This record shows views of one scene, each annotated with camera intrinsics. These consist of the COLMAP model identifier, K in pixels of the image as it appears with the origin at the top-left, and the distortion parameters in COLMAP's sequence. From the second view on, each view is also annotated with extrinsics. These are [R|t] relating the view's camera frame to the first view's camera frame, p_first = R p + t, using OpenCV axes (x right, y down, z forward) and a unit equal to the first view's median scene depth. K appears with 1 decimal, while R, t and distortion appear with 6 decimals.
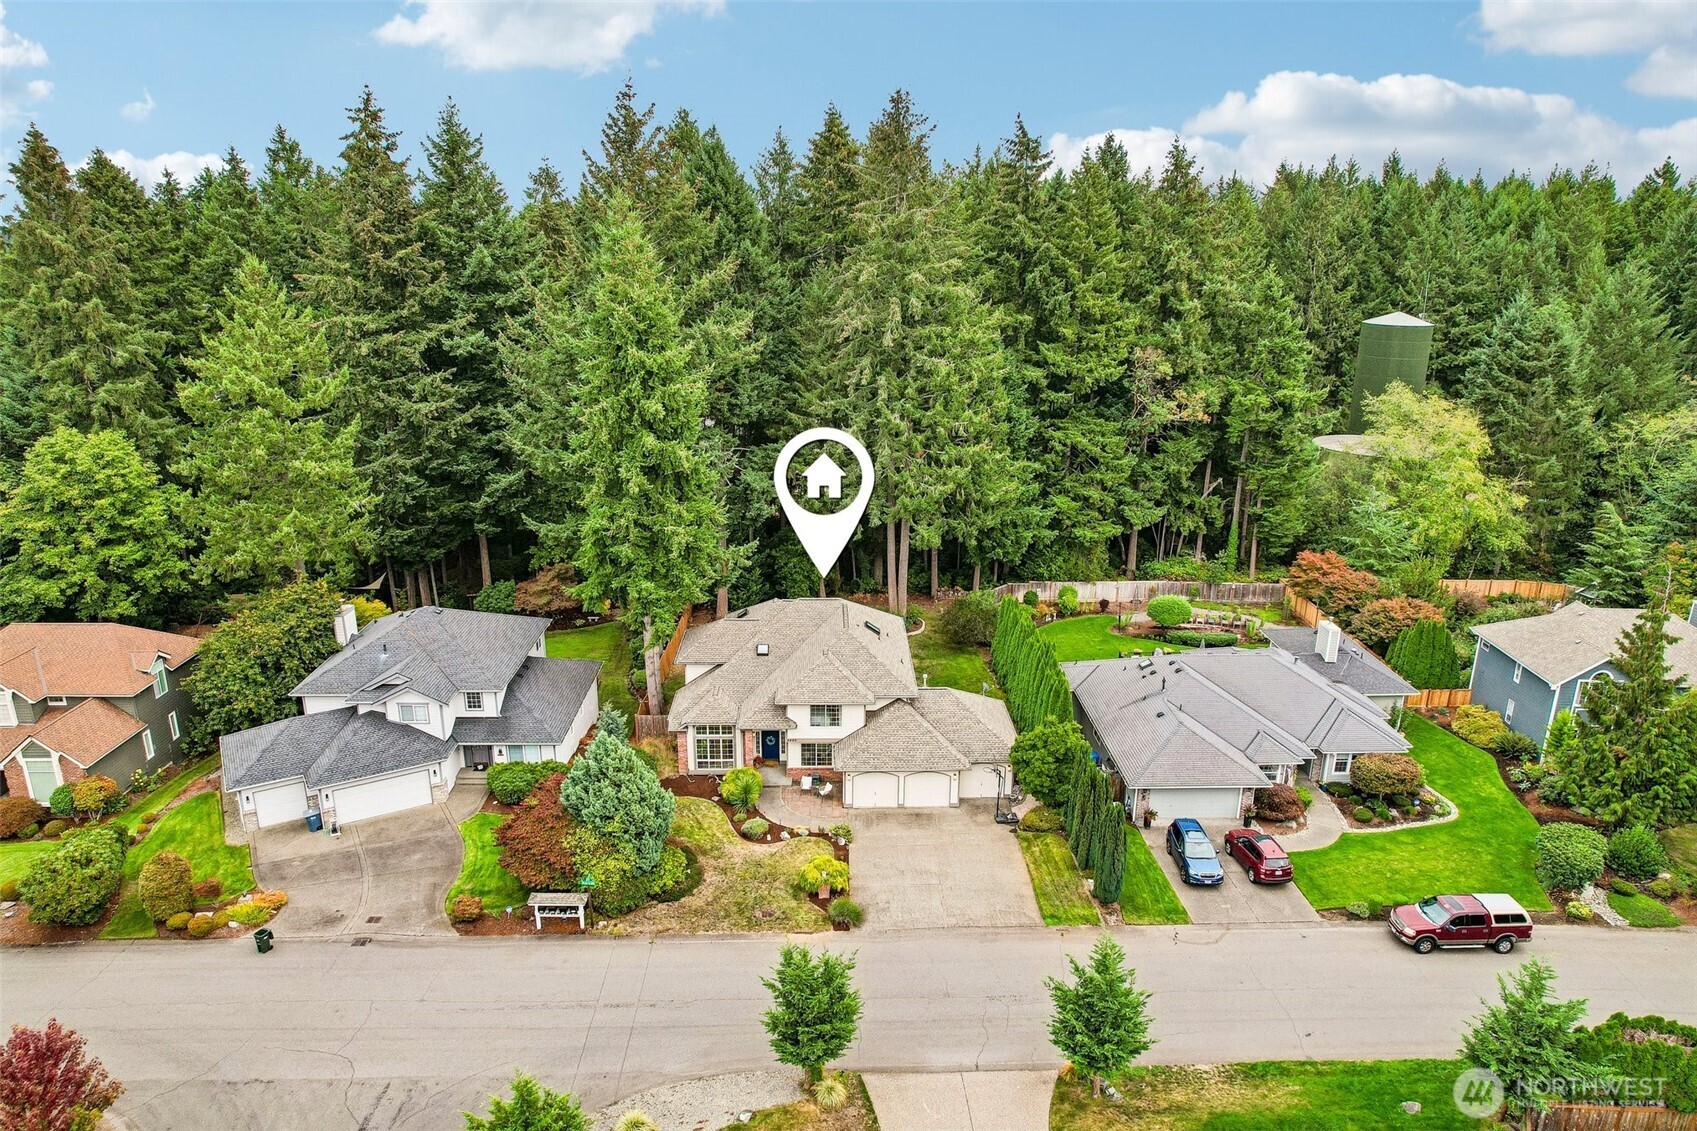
lens RADIAL K [[1079.6, 0, 848.5], [0, 1079.6, 565.5], [0, 0, 1]] dist [-0.056529, 0.047597]
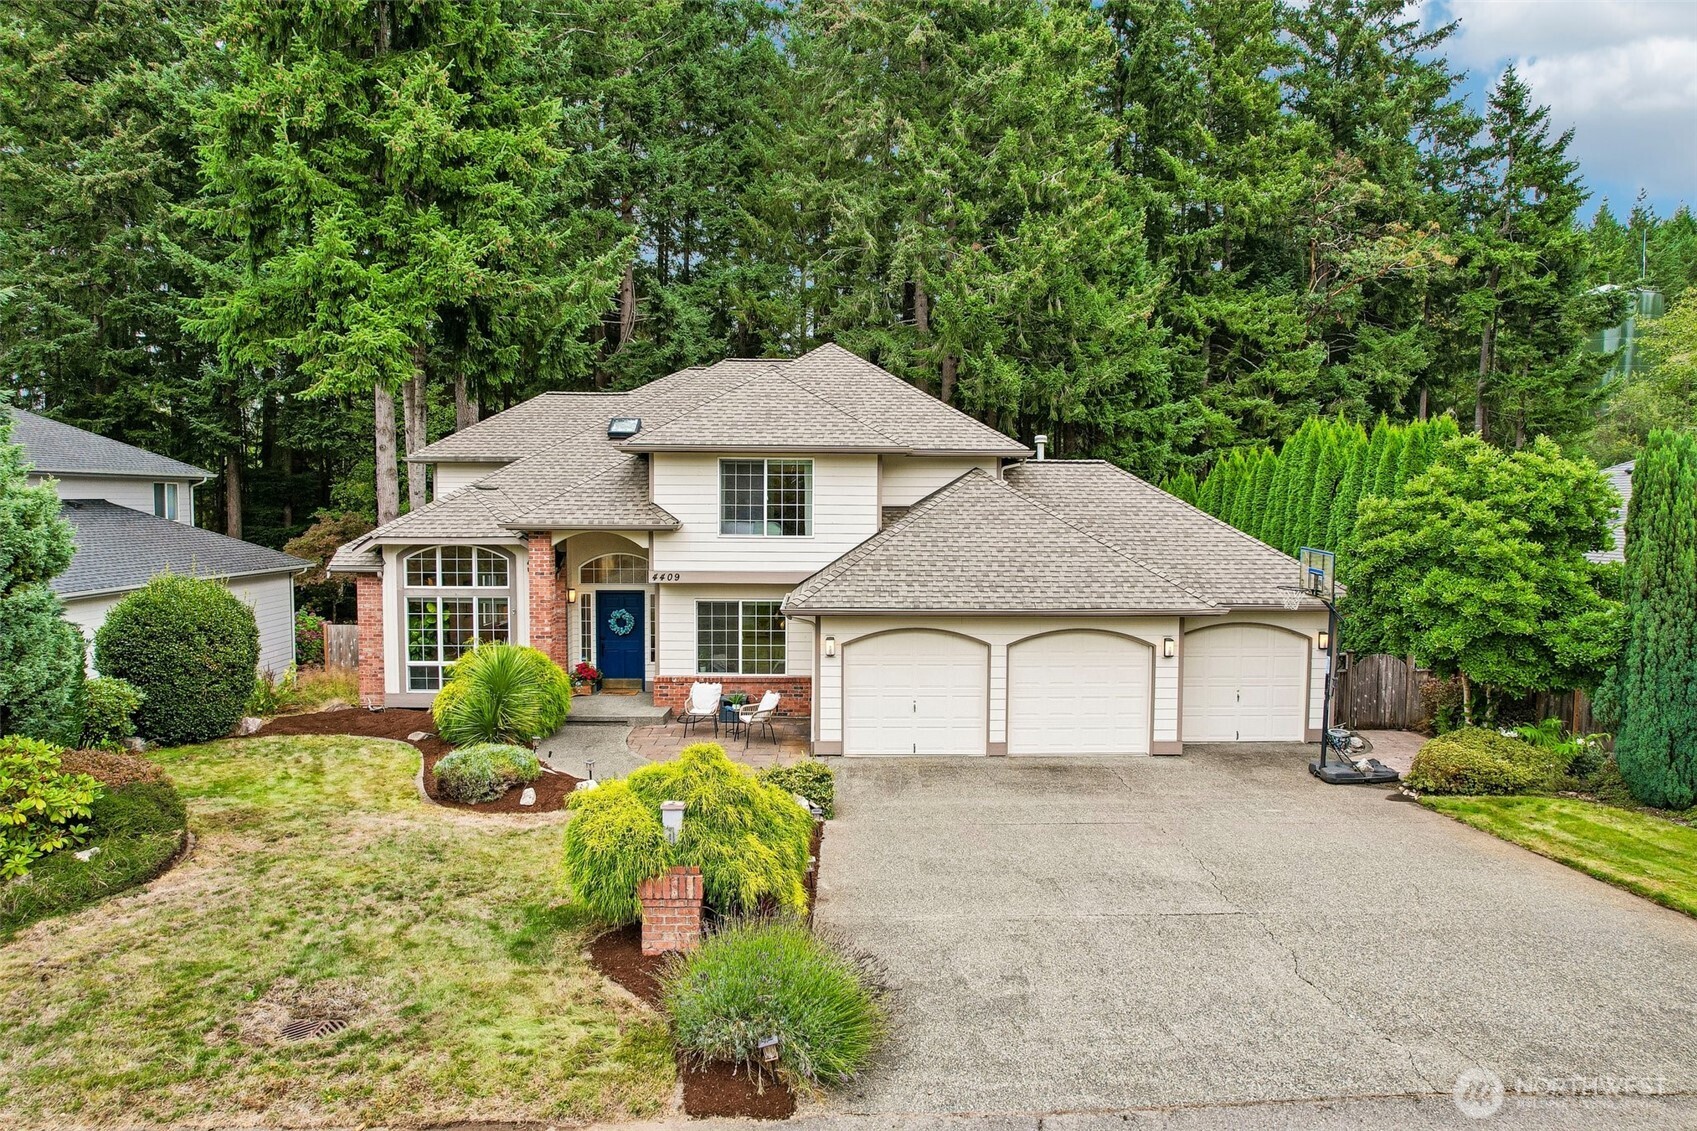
lens RADIAL K [[1089.2, 0, 848.5], [0, 1089.2, 565.5], [0, 0, 1]] dist [-0.088899, 0.083370]
pose [[0.999954, -0.003514, -0.008872, 0.008326], [0.001326, 0.971880, -0.235473, 0.243970], [0.009450, 0.235451, 0.971840, 0.679351]]
